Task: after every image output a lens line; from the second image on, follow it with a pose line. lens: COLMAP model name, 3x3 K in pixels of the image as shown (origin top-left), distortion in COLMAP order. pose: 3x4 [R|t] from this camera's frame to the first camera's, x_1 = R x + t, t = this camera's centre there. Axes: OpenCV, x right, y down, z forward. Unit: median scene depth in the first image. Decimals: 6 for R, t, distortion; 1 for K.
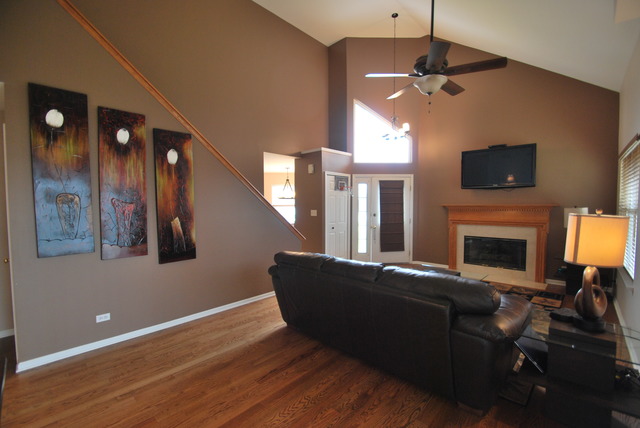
lens RADIAL K [[284.3, 0, 325.9], [0, 284.3, 216.0], [0, 0, 1]] dist [0.008913, -0.009116]
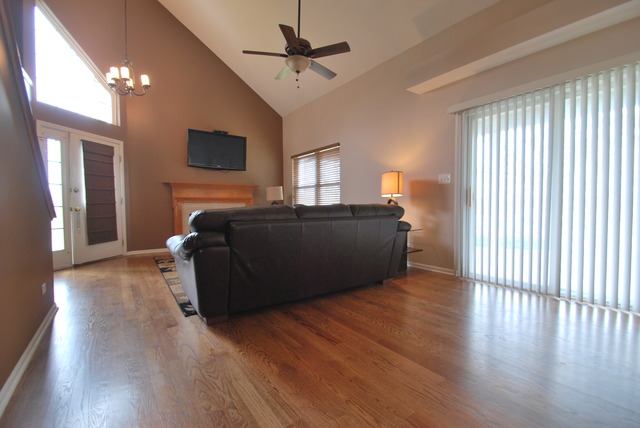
lens RADIAL K [[284.3, 0, 325.9], [0, 284.3, 216.0], [0, 0, 1]] dist [0.008913, -0.009116]
pose [[0.199902, -0.037206, 0.979109, -0.399258], [0.051034, 0.998318, 0.027516, 0.073683], [-0.978486, 0.044467, 0.201464, 0.328831]]
